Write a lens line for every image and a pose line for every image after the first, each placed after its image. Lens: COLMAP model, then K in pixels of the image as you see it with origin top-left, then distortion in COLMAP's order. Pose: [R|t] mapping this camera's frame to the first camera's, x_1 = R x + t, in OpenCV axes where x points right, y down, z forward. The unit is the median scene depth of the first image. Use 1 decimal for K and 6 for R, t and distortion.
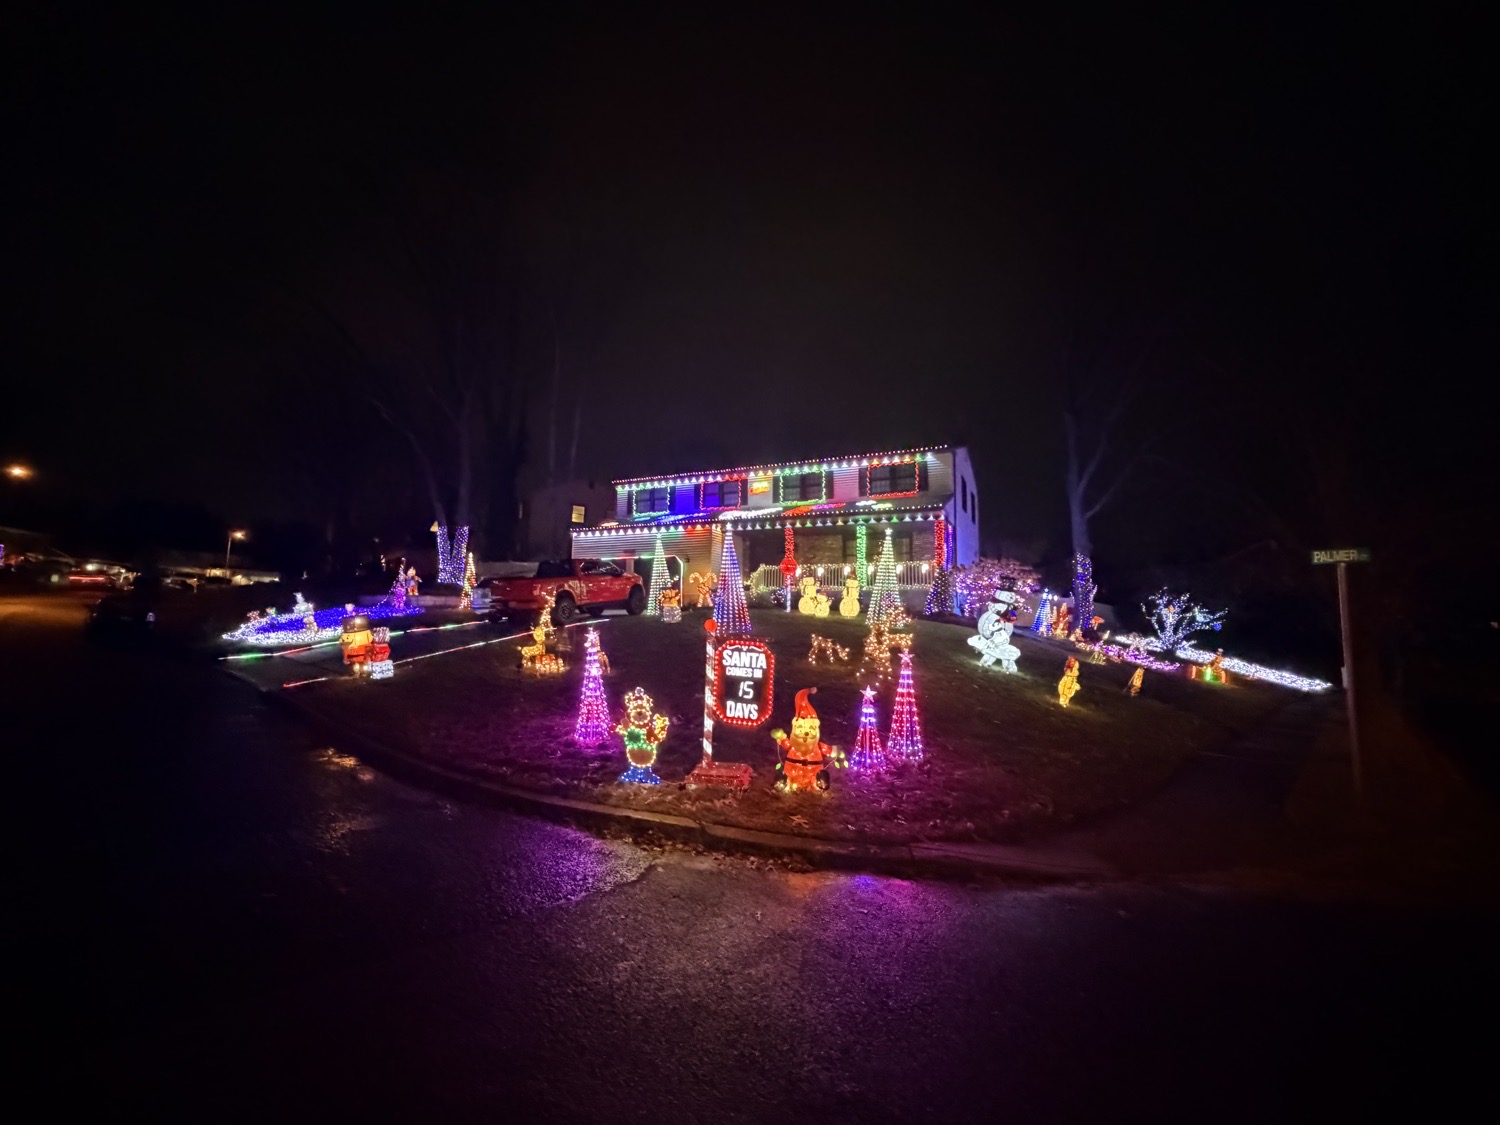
lens RADIAL K [[646.1, 0, 742.8], [0, 646.1, 555.9], [0, 0, 1]] dist [0.000958, 0.000015]
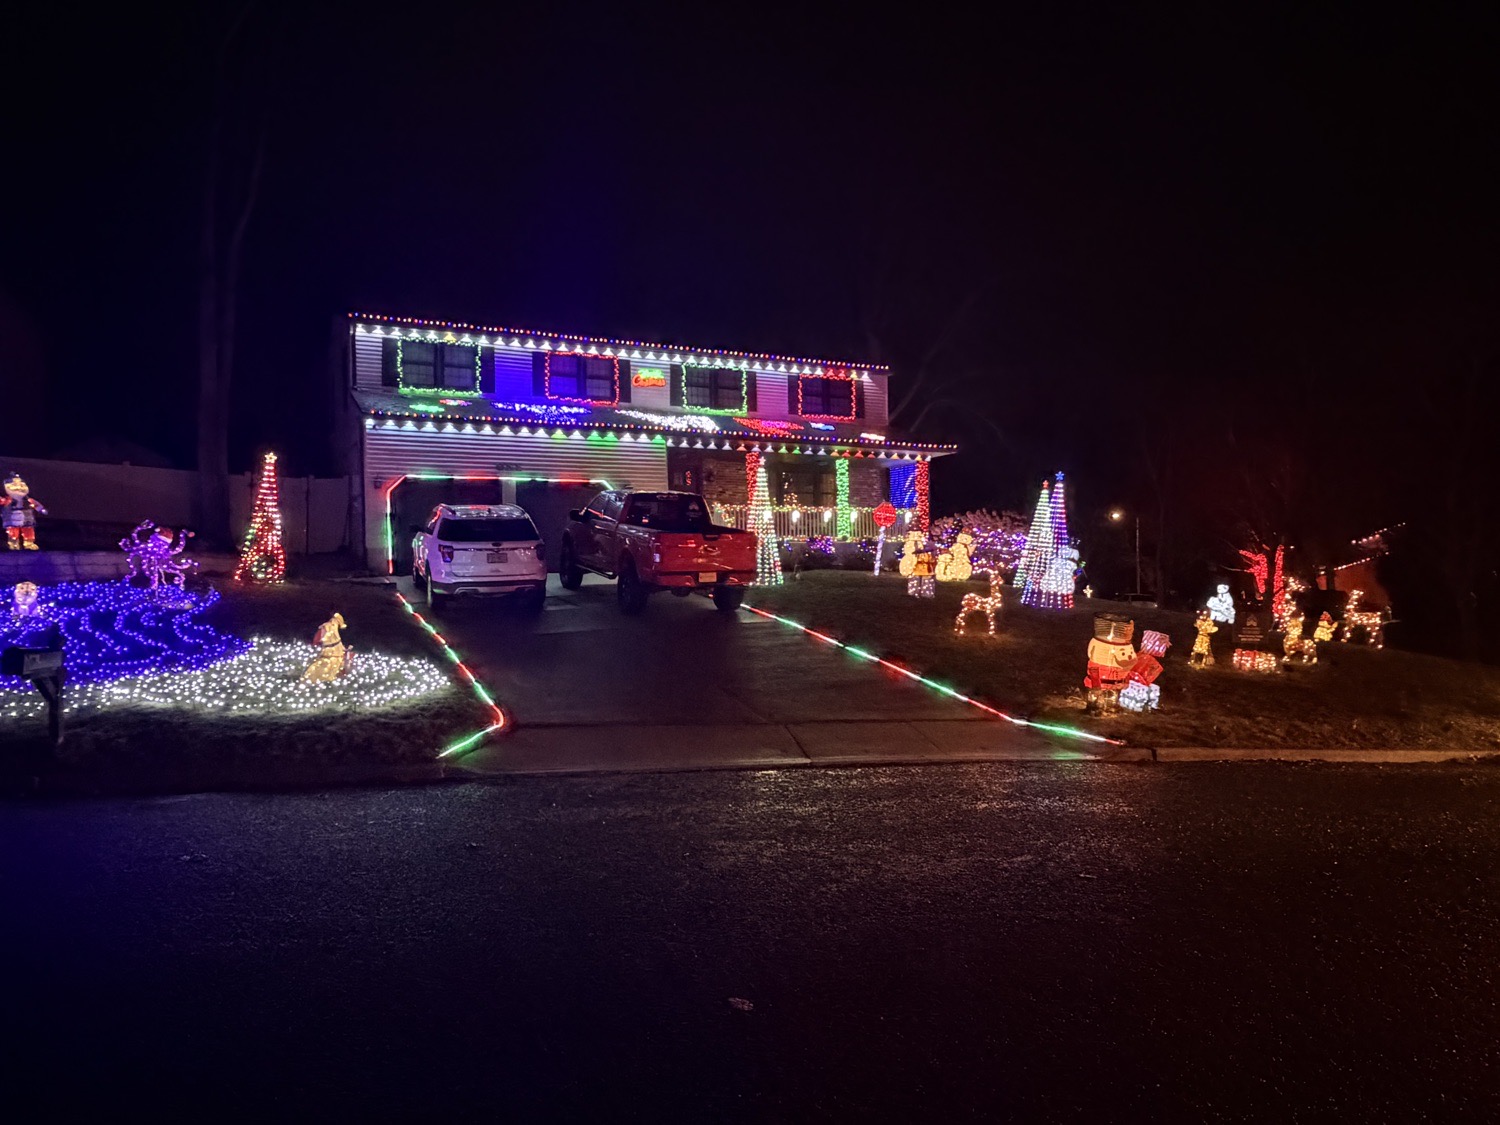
lens RADIAL K [[971.1, 0, 752.8], [0, 971.1, 560.8], [0, 0, 1]] dist [-0.006294, -0.000623]
pose [[0.590753, -0.018109, 0.806649, -0.727169], [-0.067708, 0.995109, 0.071926, -0.001179], [-0.804007, -0.097107, 0.586638, 0.349669]]
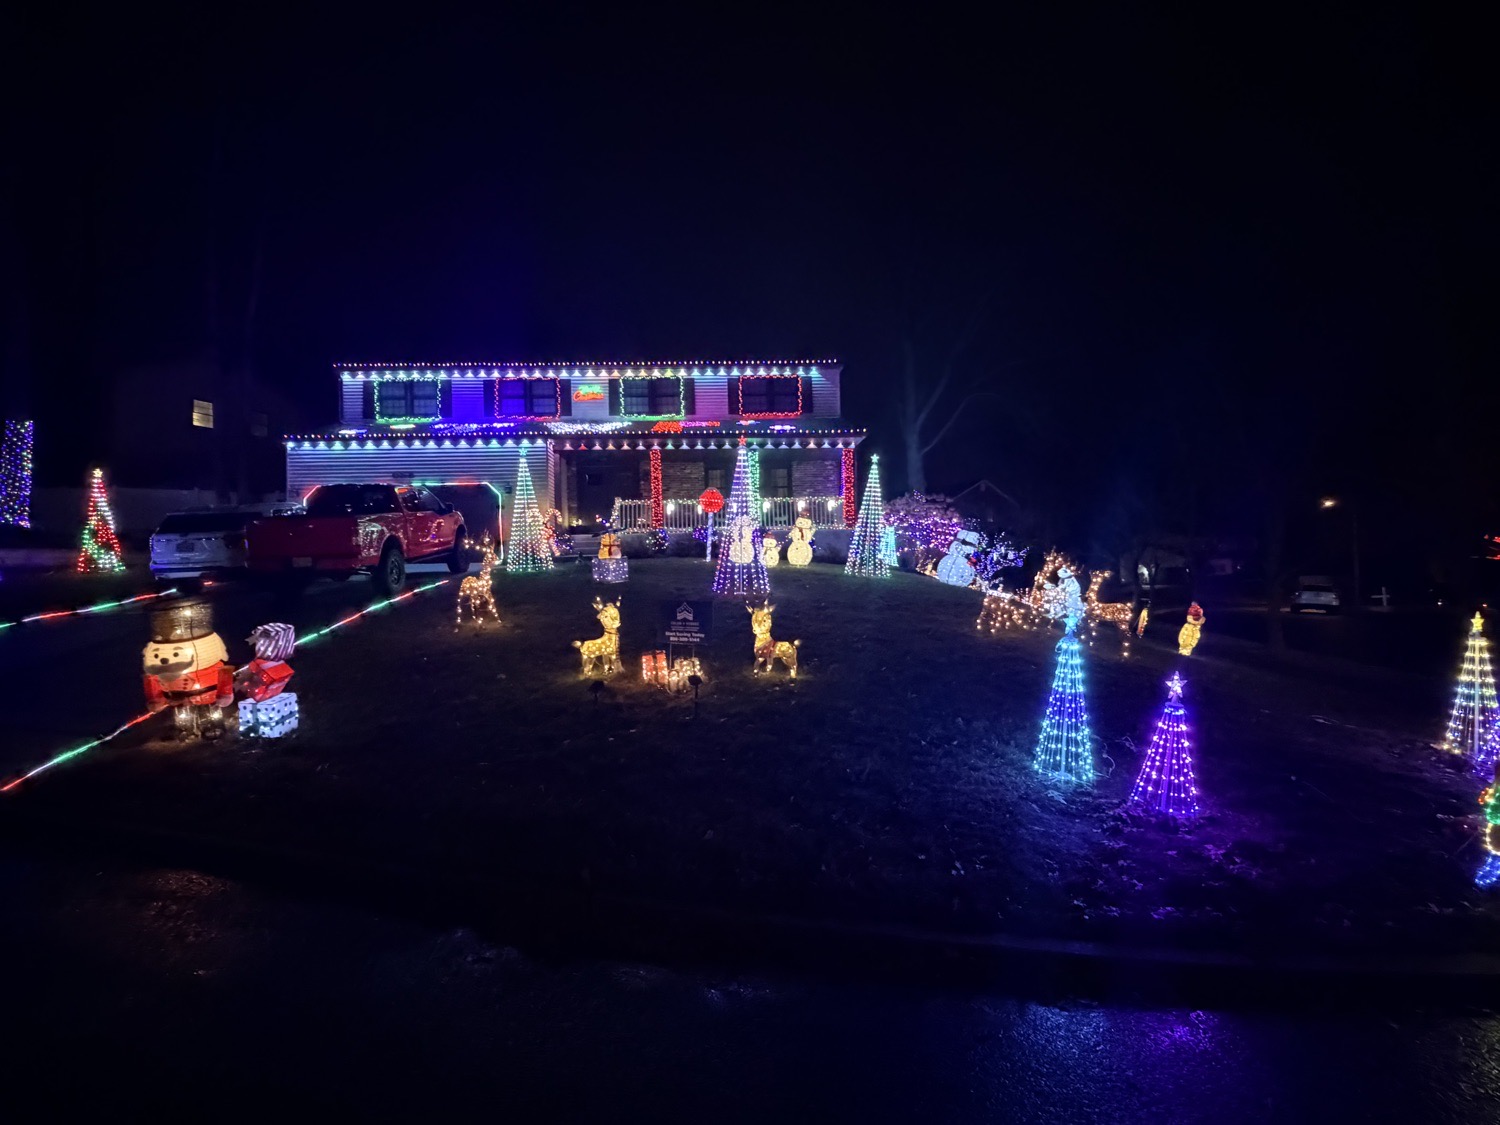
lens RADIAL K [[728.9, 0, 749.3], [0, 728.9, 564.2], [0, 0, 1]] dist [-0.003576, 0.000163]
pose [[0.870920, -0.030052, 0.490505, -0.237842], [-0.018882, 0.995345, 0.094508, 0.006822], [-0.491062, -0.091570, 0.866298, 0.185187]]
